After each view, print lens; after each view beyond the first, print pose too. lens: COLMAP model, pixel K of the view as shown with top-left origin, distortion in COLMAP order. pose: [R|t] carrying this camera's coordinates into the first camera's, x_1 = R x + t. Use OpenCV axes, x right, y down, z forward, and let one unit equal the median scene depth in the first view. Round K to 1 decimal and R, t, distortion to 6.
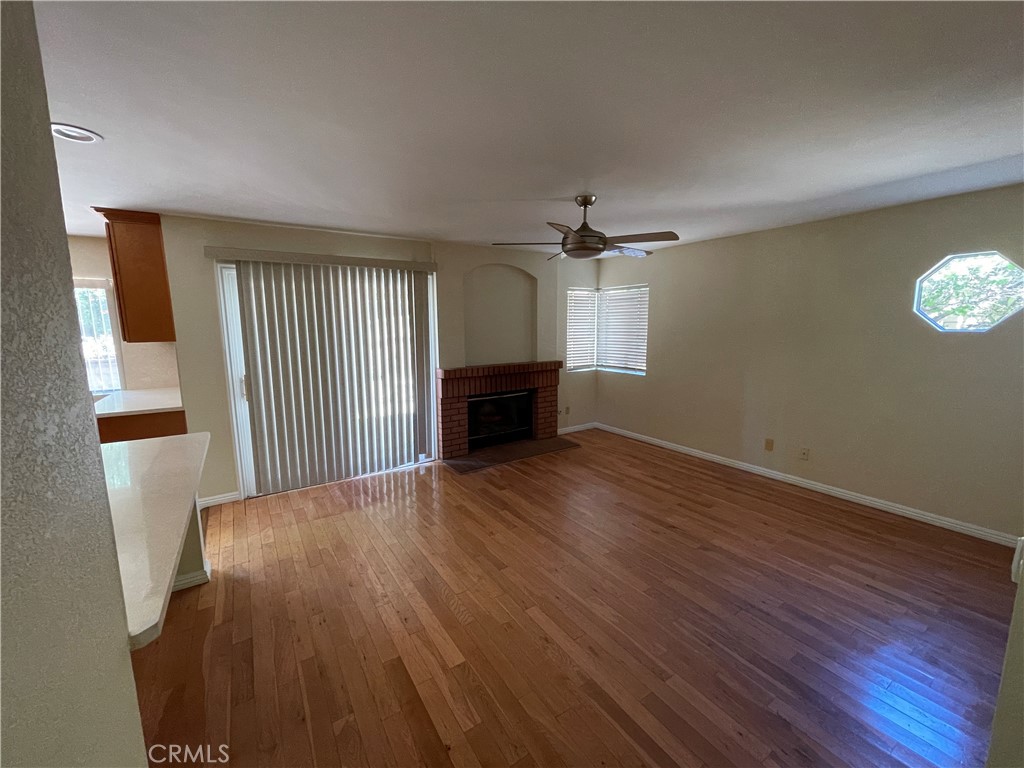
lens RADIAL K [[415.5, 0, 511.7], [0, 415.5, 380.5], [0, 0, 1]] dist [-0.000698, -0.000453]
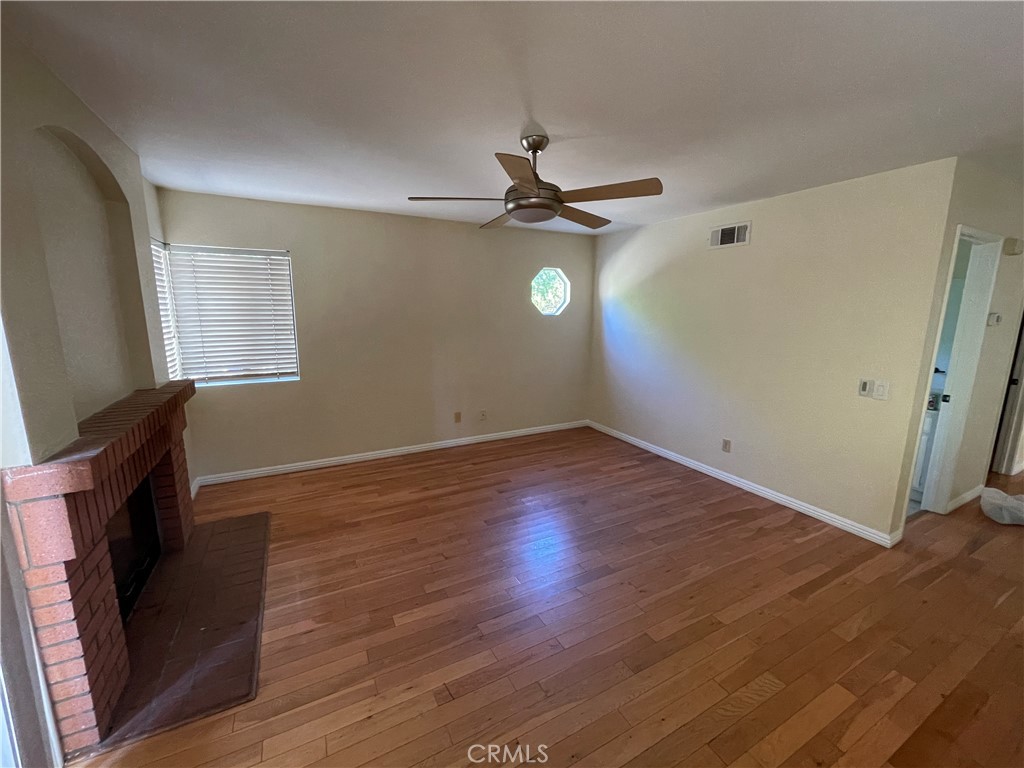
lens RADIAL K [[415.5, 0, 511.7], [0, 415.5, 380.5], [0, 0, 1]] dist [-0.000698, -0.000453]
pose [[0.099496, -0.163529, 0.981508, -0.460903], [0.132538, 0.979792, 0.149807, -0.093496], [-0.986171, 0.115182, 0.119159, 0.729527]]
